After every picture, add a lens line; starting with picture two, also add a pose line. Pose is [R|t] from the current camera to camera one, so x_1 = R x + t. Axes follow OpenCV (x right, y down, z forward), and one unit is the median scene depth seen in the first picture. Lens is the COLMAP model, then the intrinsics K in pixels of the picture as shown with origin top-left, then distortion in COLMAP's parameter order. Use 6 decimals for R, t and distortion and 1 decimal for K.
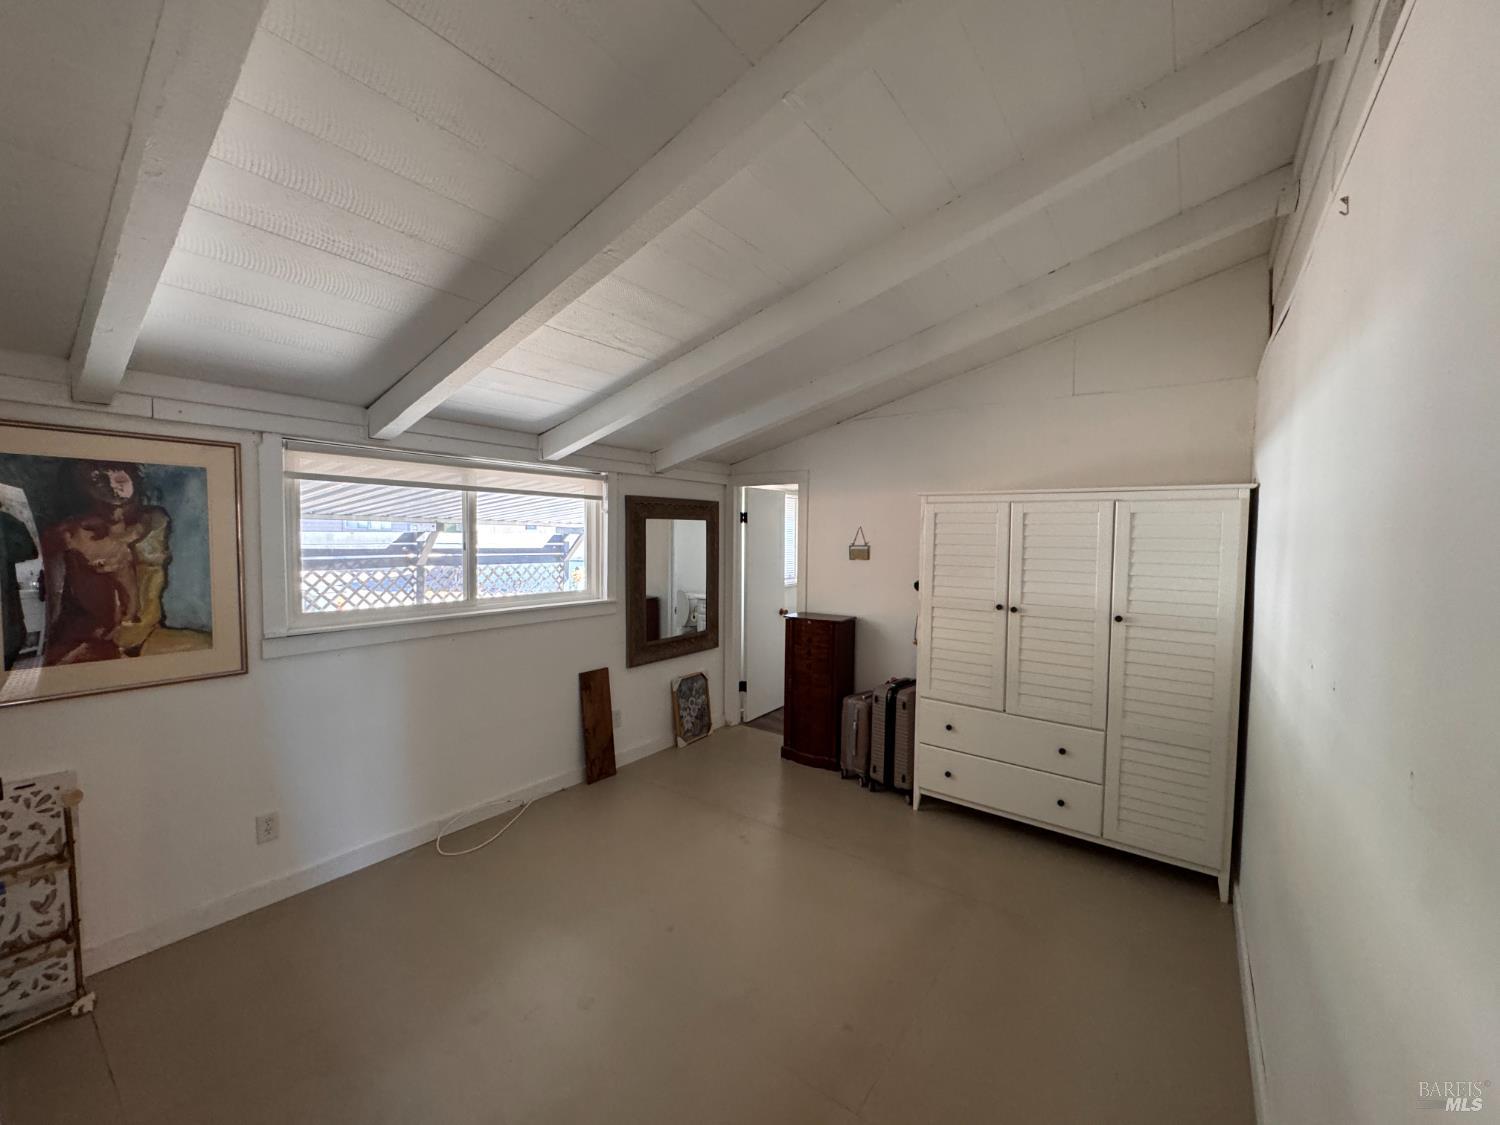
lens RADIAL K [[598.3, 0, 752.2], [0, 598.3, 557.9], [0, 0, 1]] dist [-0.003605, 0.000486]
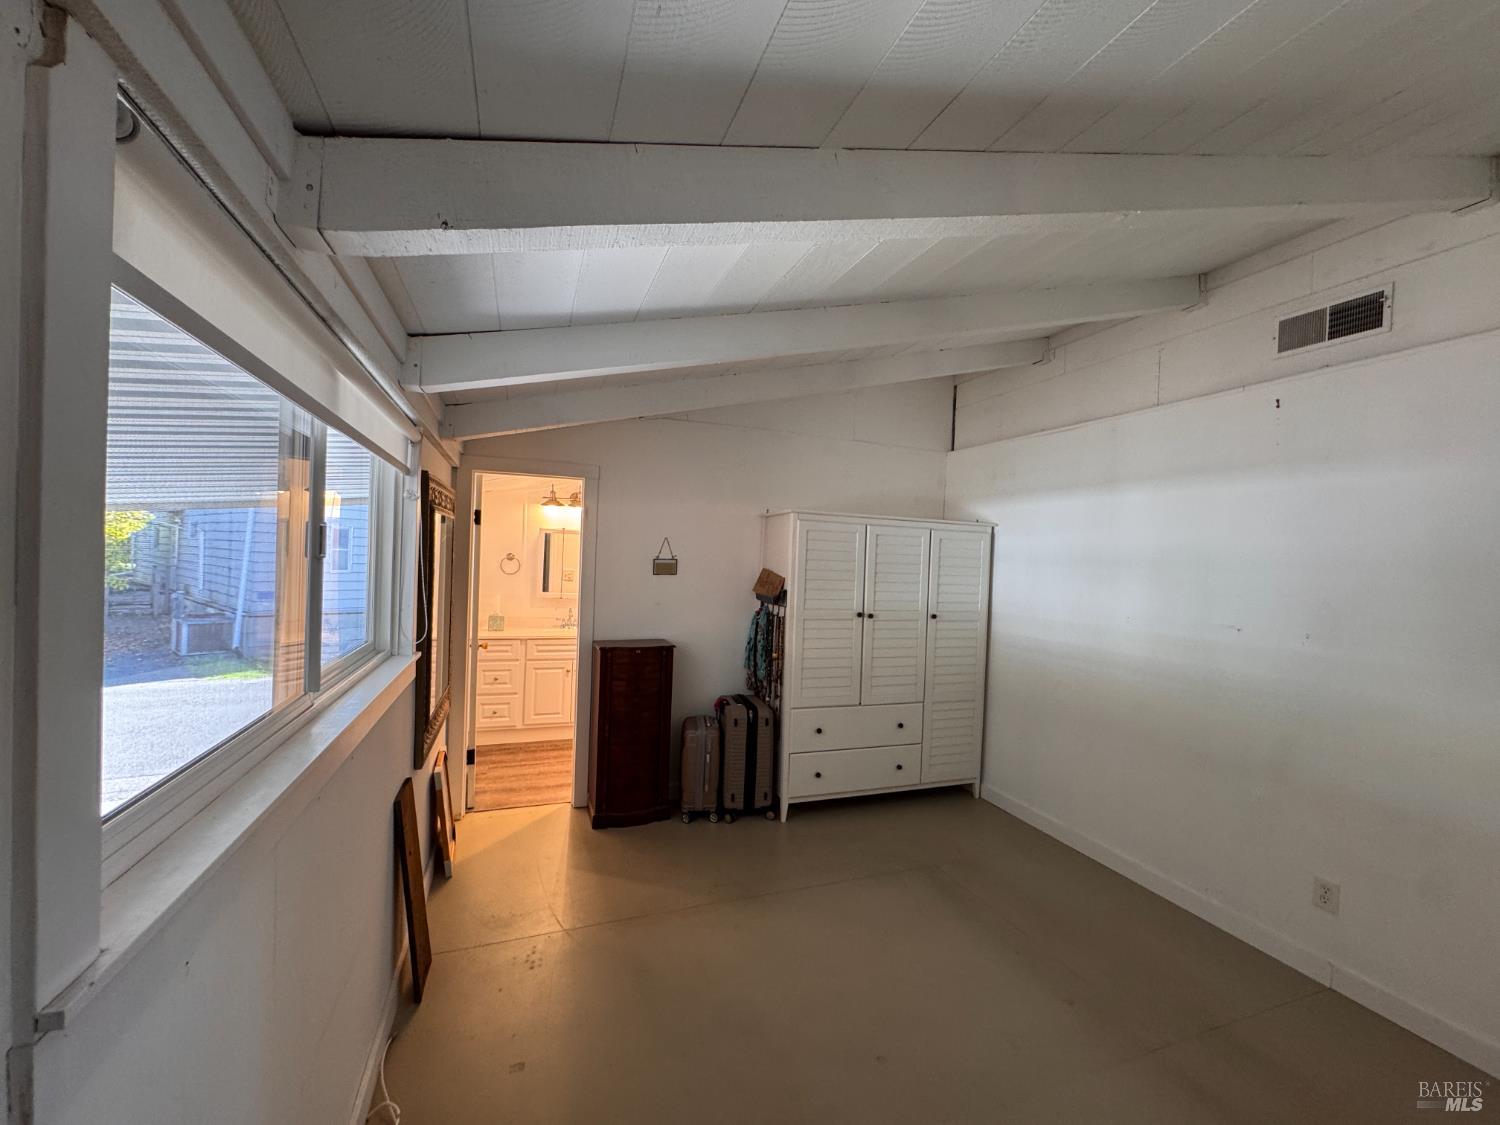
lens RADIAL K [[598.3, 0, 747.3], [0, 598.3, 557.2], [0, 0, 1]] dist [-0.003605, 0.000486]
pose [[0.554527, 0.007481, 0.832132, -0.628757], [0.004002, 0.999924, -0.011656, -0.015445], [-0.832156, 0.009794, 0.554455, 0.504245]]
